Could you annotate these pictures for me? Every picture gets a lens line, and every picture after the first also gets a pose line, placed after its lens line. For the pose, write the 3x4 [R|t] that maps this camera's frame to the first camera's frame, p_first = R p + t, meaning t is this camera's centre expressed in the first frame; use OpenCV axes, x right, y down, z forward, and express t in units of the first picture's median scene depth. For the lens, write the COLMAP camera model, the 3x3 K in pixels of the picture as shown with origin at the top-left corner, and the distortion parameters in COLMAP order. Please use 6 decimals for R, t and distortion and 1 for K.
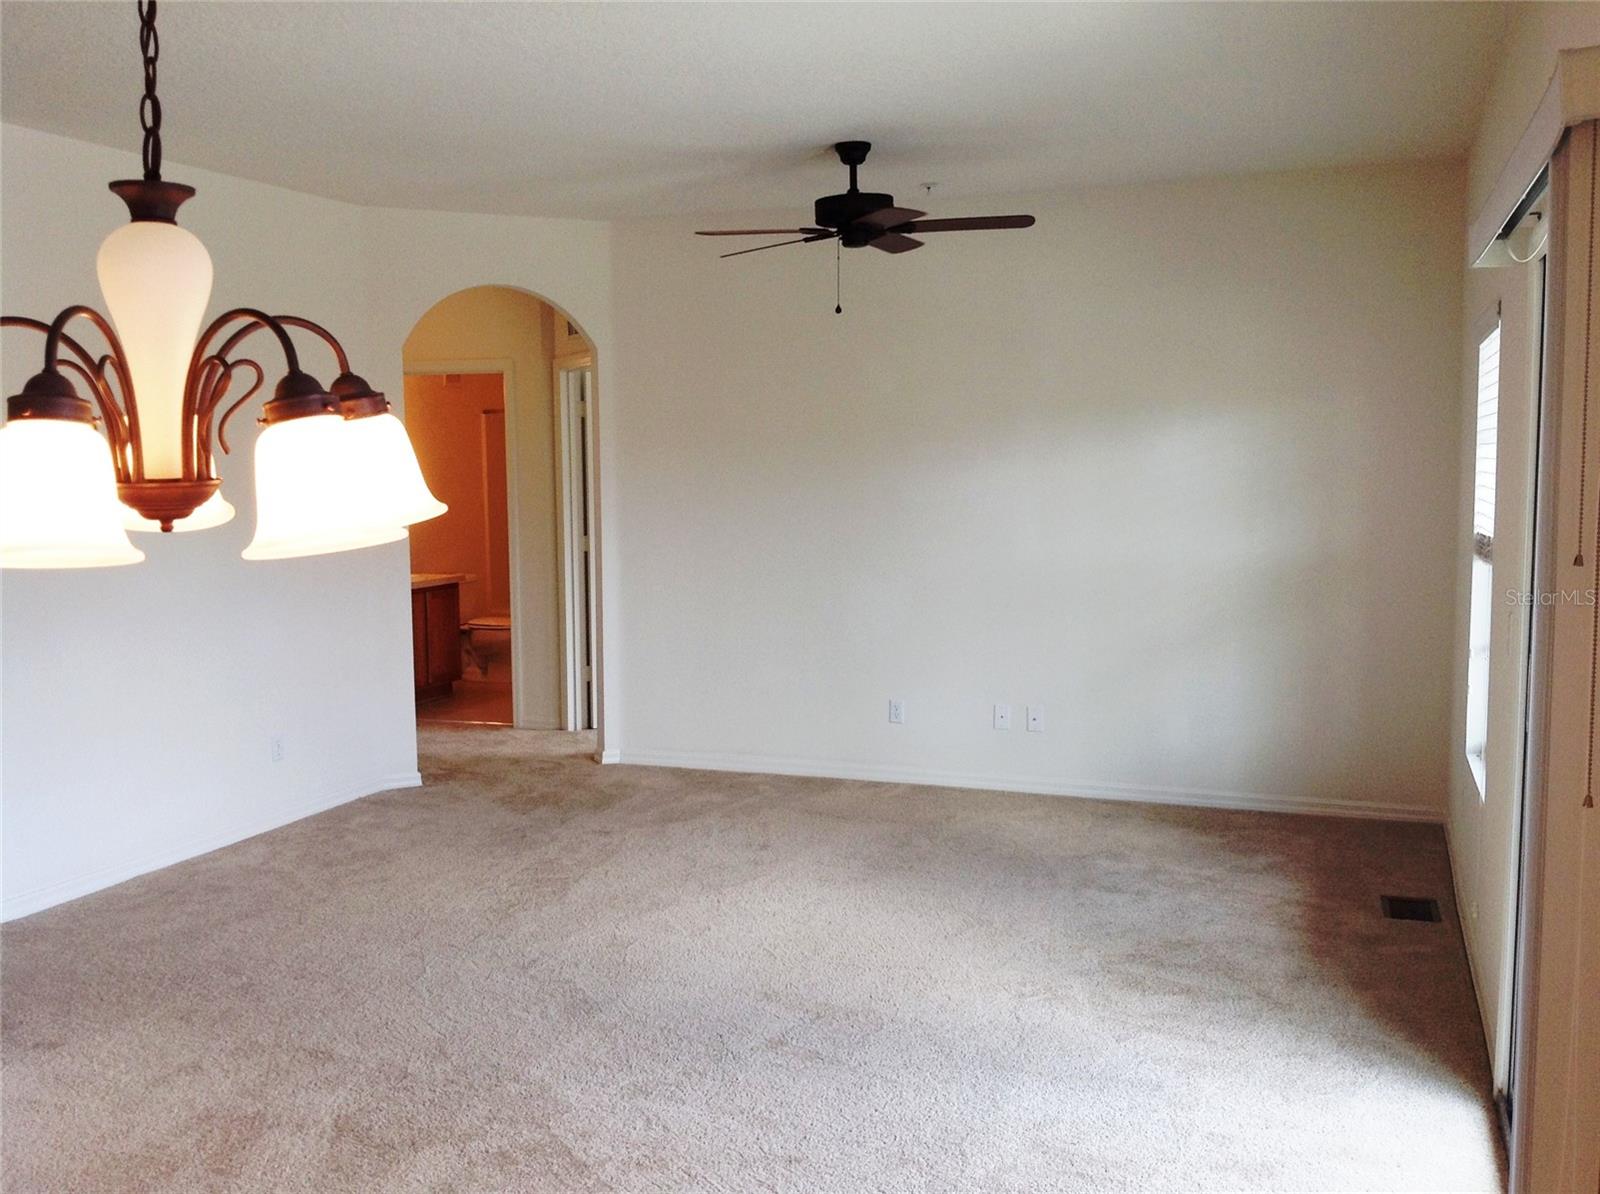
lens RADIAL K [[1537.7, 0, 800.0], [0, 1537.7, 597.0], [0, 0, 1]] dist [0.059700, -0.084577]
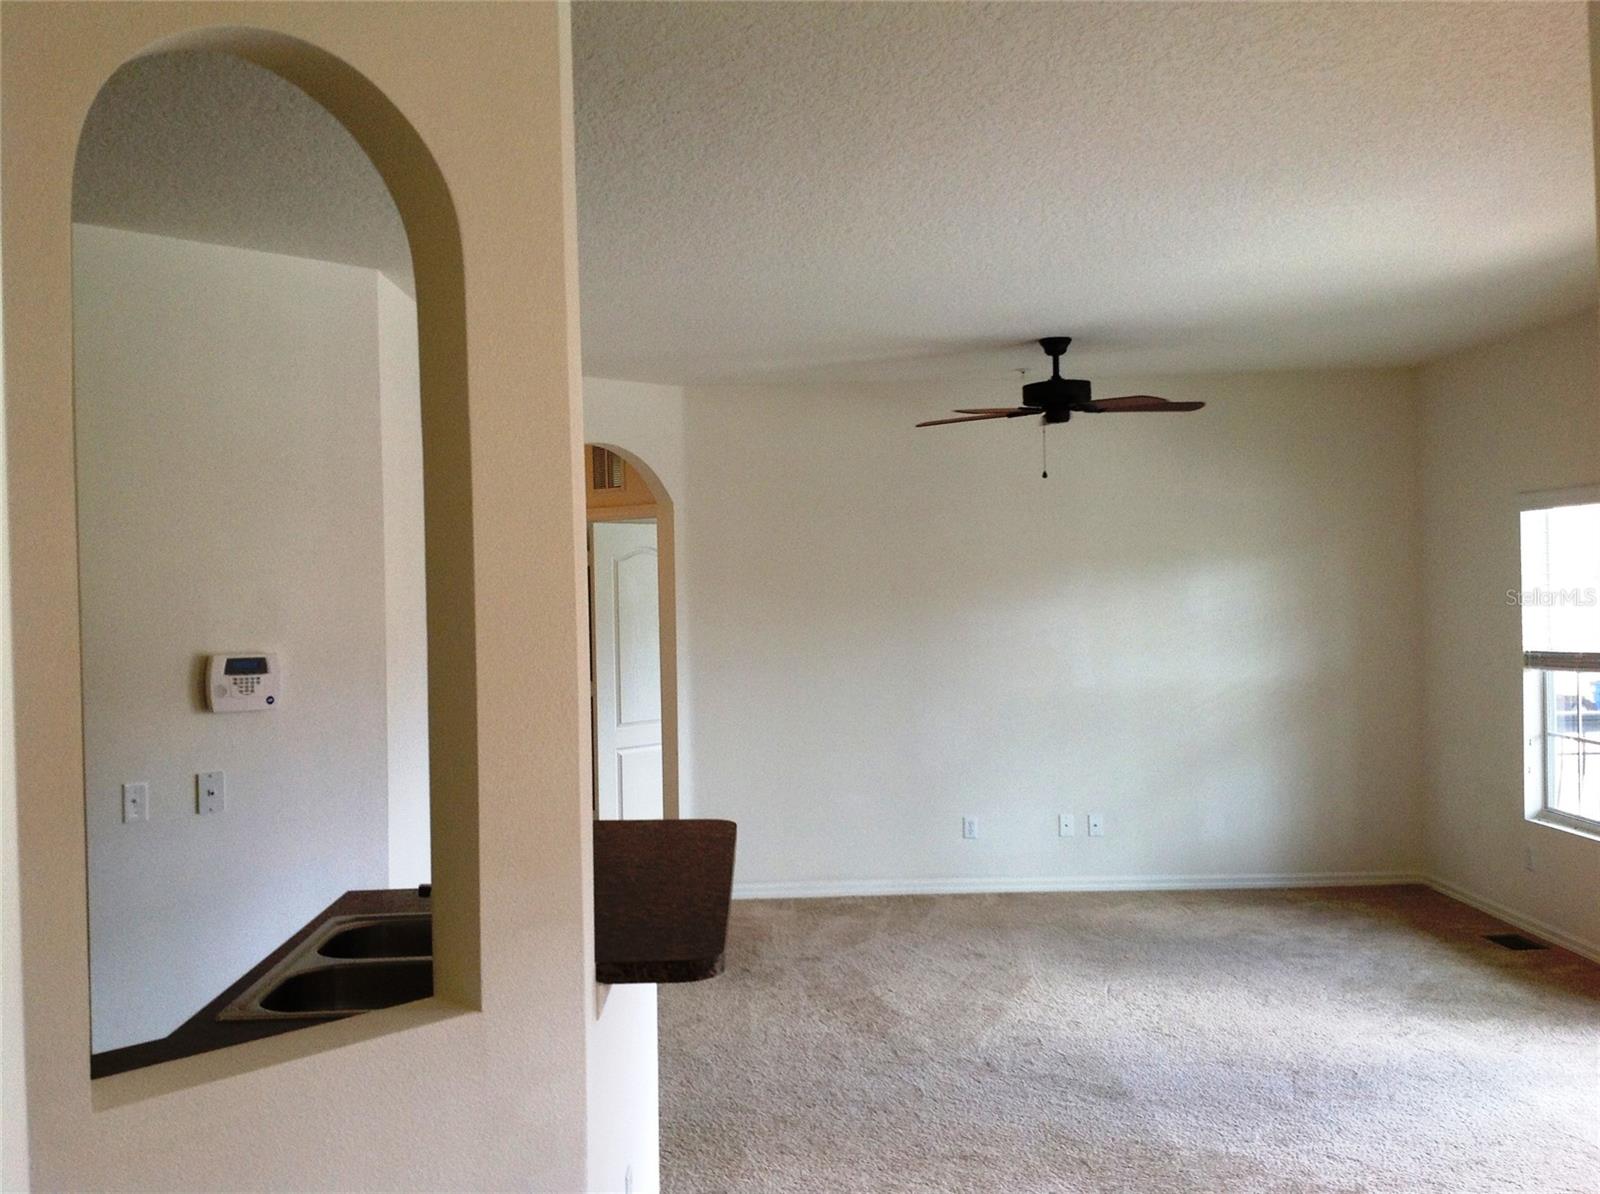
lens RADIAL K [[1518.6, 0, 800.0], [0, 1518.6, 597.0], [0, 0, 1]] dist [0.215491, -0.558128]
pose [[0.929128, -0.019798, 0.369229, -0.583639], [0.054106, 0.995097, -0.082793, -0.009333], [-0.365779, 0.096903, 0.925643, 0.001869]]
